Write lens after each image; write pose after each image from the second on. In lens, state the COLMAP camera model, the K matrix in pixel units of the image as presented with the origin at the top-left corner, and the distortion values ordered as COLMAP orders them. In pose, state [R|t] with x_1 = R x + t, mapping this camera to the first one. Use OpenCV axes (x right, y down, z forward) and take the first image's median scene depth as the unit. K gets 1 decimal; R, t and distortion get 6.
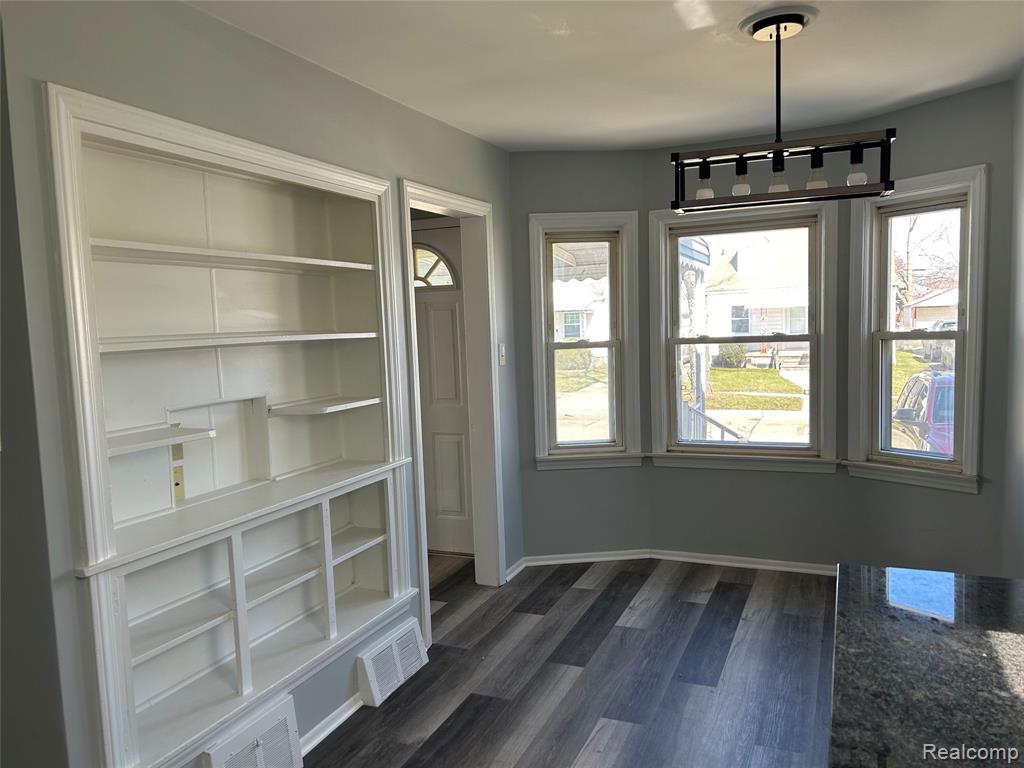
lens RADIAL K [[778.9, 0, 511.0], [0, 778.9, 397.2], [0, 0, 1]] dist [0.088276, -0.099616]
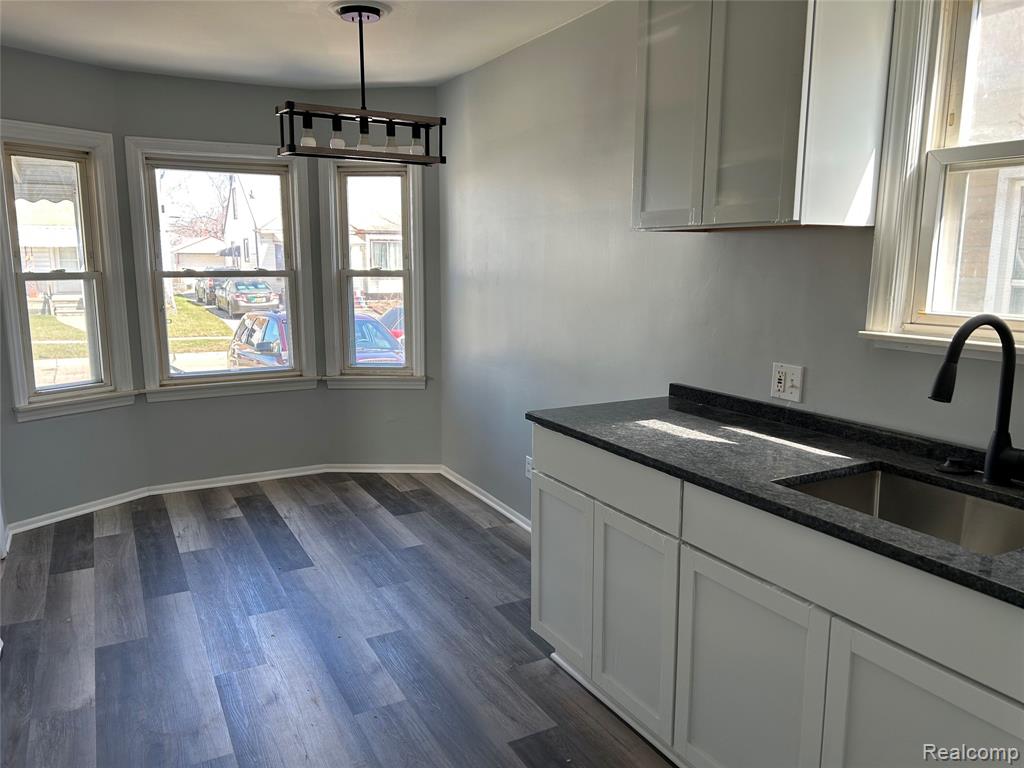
lens RADIAL K [[778.9, 0, 511.0], [0, 778.9, 397.2], [0, 0, 1]] dist [0.088276, -0.099616]
pose [[0.616504, -0.105563, 0.780243, -0.349517], [0.053351, 0.994295, 0.092368, 0.016130], [-0.785542, -0.015319, 0.618619, 0.030271]]
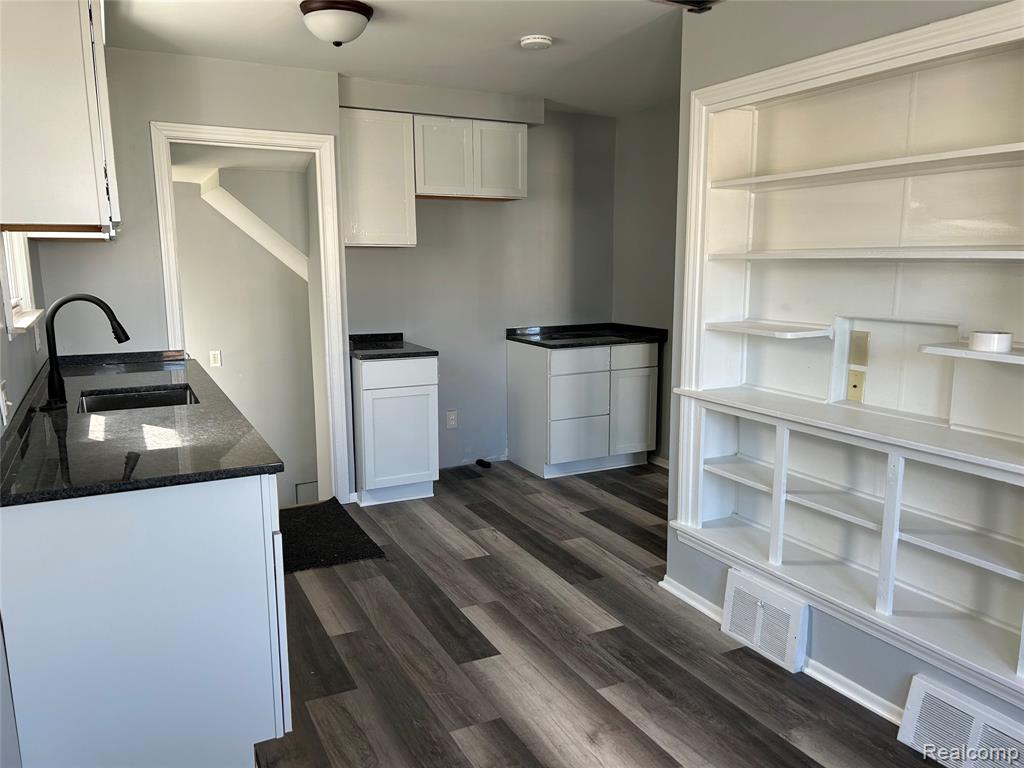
lens RADIAL K [[778.9, 0, 511.0], [0, 778.9, 397.2], [0, 0, 1]] dist [0.088276, -0.099616]
pose [[-0.639862, 0.175164, -0.748261, 0.460063], [-0.047471, 0.962809, 0.265981, -0.093951], [0.767023, 0.205712, -0.607749, 0.851919]]
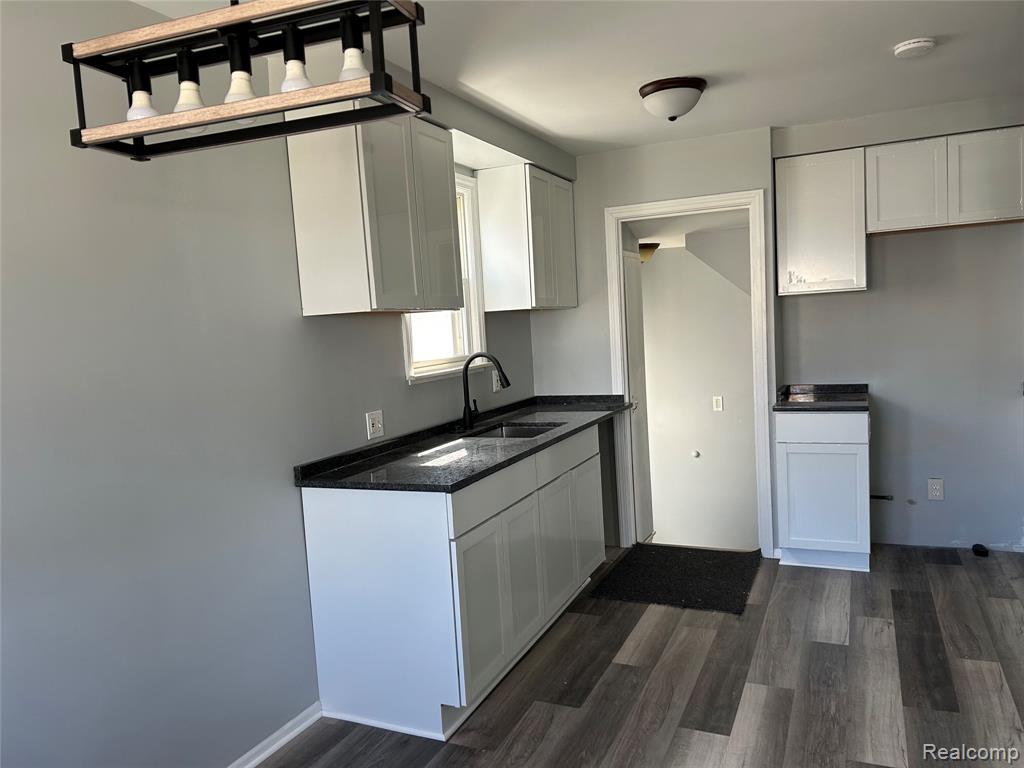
lens RADIAL K [[783.9, 0, 507.6], [0, 783.9, 398.7], [0, 0, 1]] dist [0.113419, -0.095818]
pose [[-0.995374, 0.093929, 0.020185, 0.109267], [0.096060, 0.976465, 0.193101, -0.103745], [-0.001572, 0.194146, -0.980971, 1.070130]]
